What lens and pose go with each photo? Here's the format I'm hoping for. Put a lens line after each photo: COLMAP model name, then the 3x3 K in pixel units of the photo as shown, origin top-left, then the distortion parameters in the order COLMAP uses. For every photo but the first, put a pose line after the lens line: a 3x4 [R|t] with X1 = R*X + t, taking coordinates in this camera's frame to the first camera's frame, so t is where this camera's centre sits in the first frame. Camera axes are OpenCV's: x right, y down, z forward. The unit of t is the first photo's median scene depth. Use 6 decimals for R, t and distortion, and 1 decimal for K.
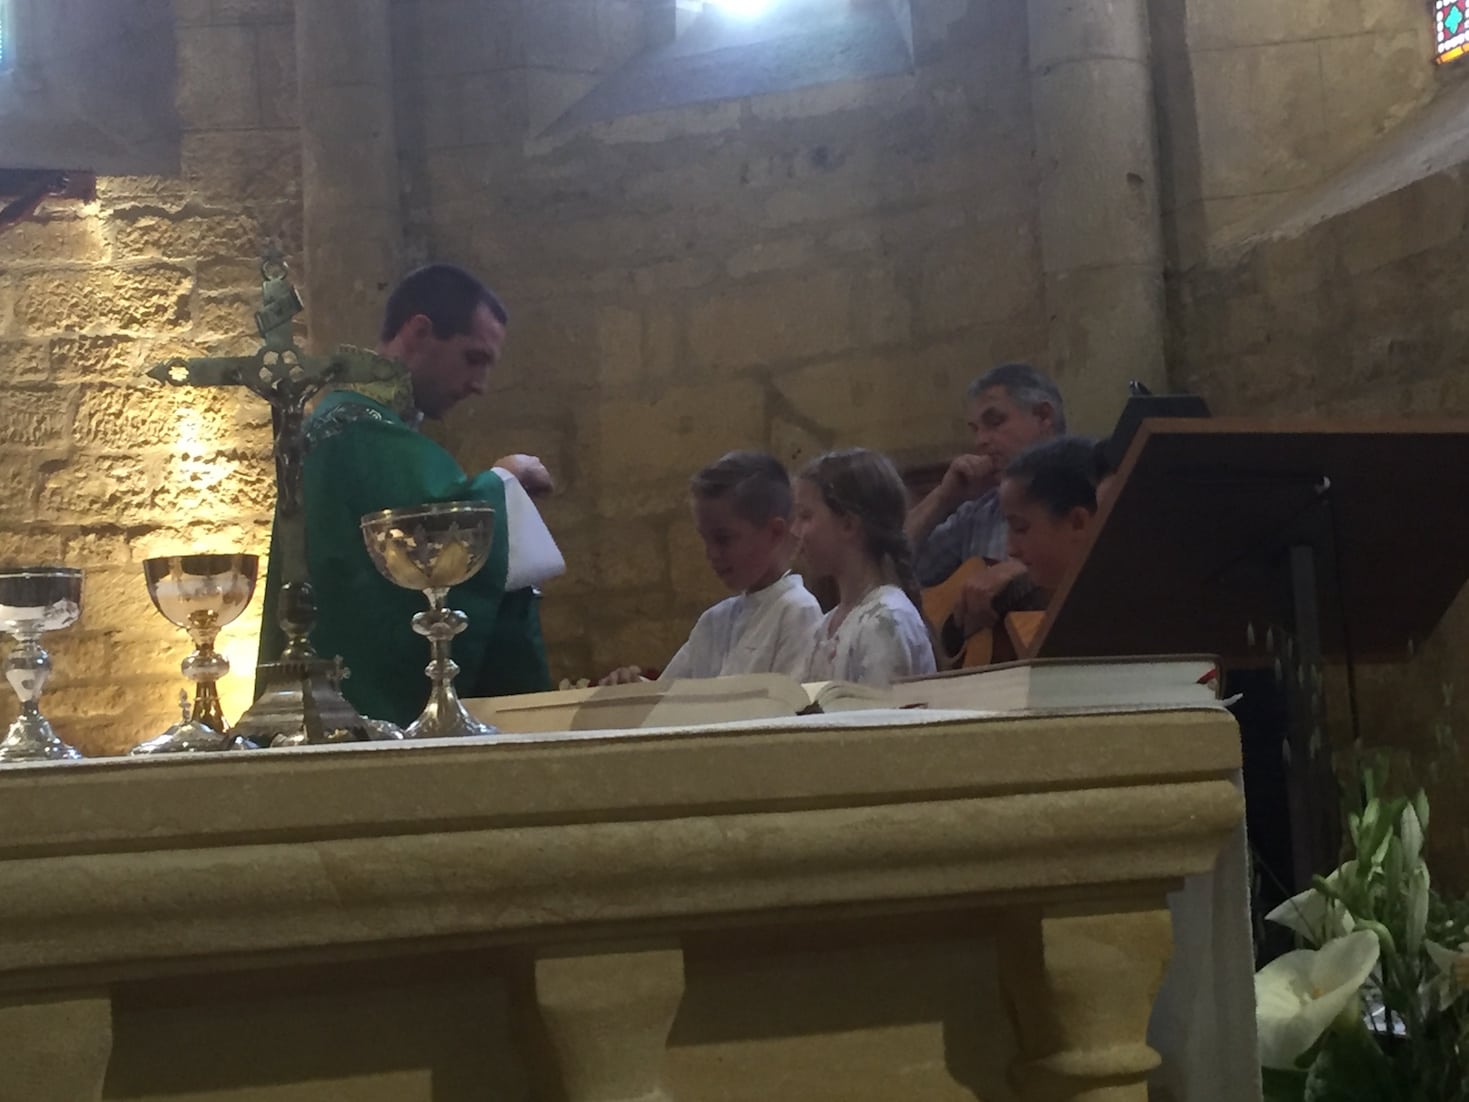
lens RADIAL K [[2554.5, 0, 734.5], [0, 2554.5, 551.0], [0, 0, 1]] dist [0.037750, 0.088642]
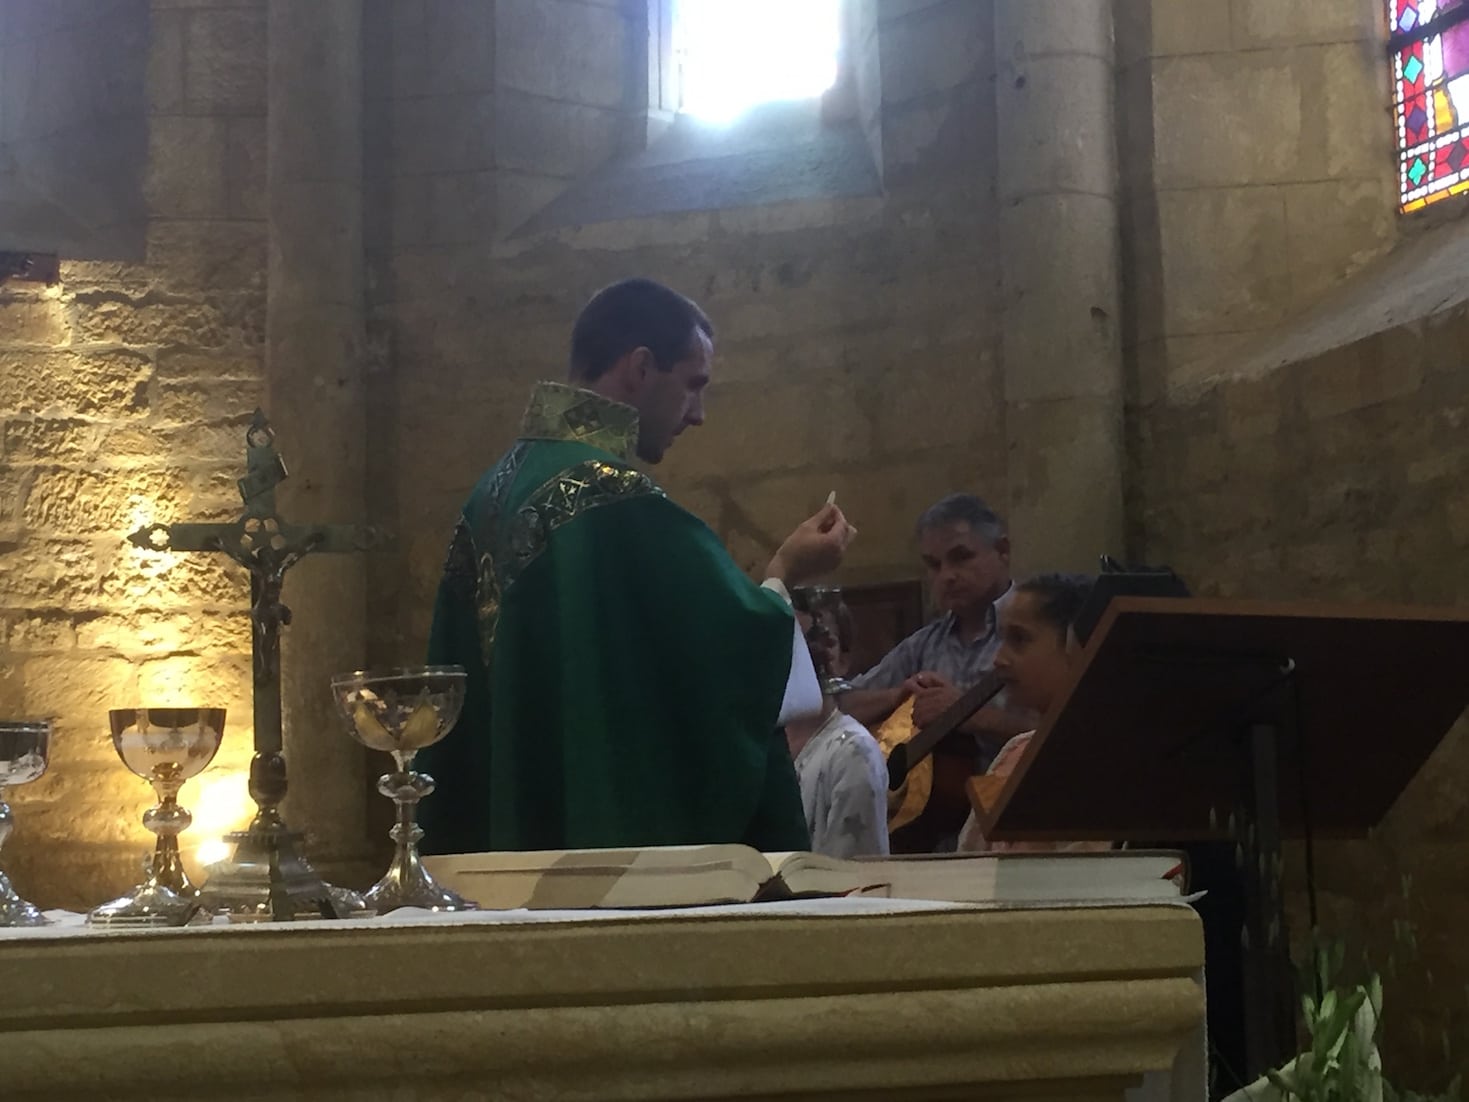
lens RADIAL K [[2557.8, 0, 734.5], [0, 2557.8, 551.0], [0, 0, 1]] dist [0.036878, 0.098423]
pose [[0.998940, 0.040634, 0.021624, -0.003864], [-0.039907, 0.998656, -0.033074, -0.010568], [-0.022939, 0.032176, 0.999219, -0.000649]]
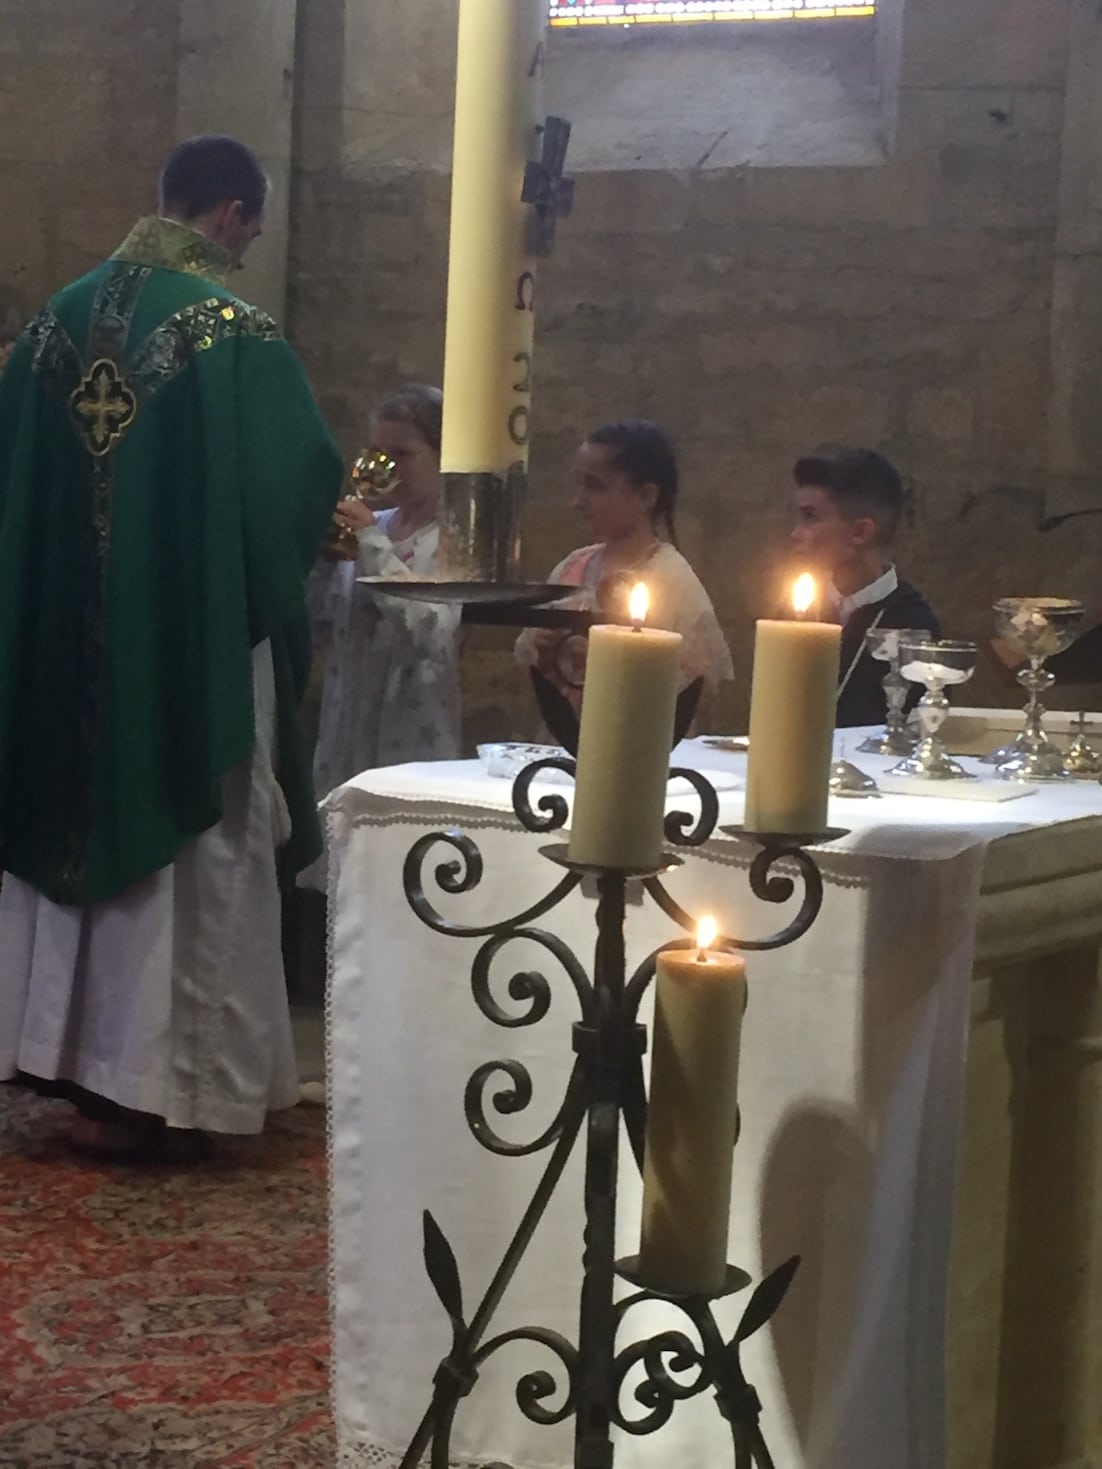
lens RADIAL K [[3218.7, 0, 551.0], [0, 3218.7, 734.5], [0, 0, 1]] dist [0.028746, 0.252517]
pose [[0.770206, 0.049905, 0.635839, -0.470724], [-0.148073, 0.983686, 0.102157, -0.027227], [-0.620368, -0.172833, 0.765031, -0.082067]]
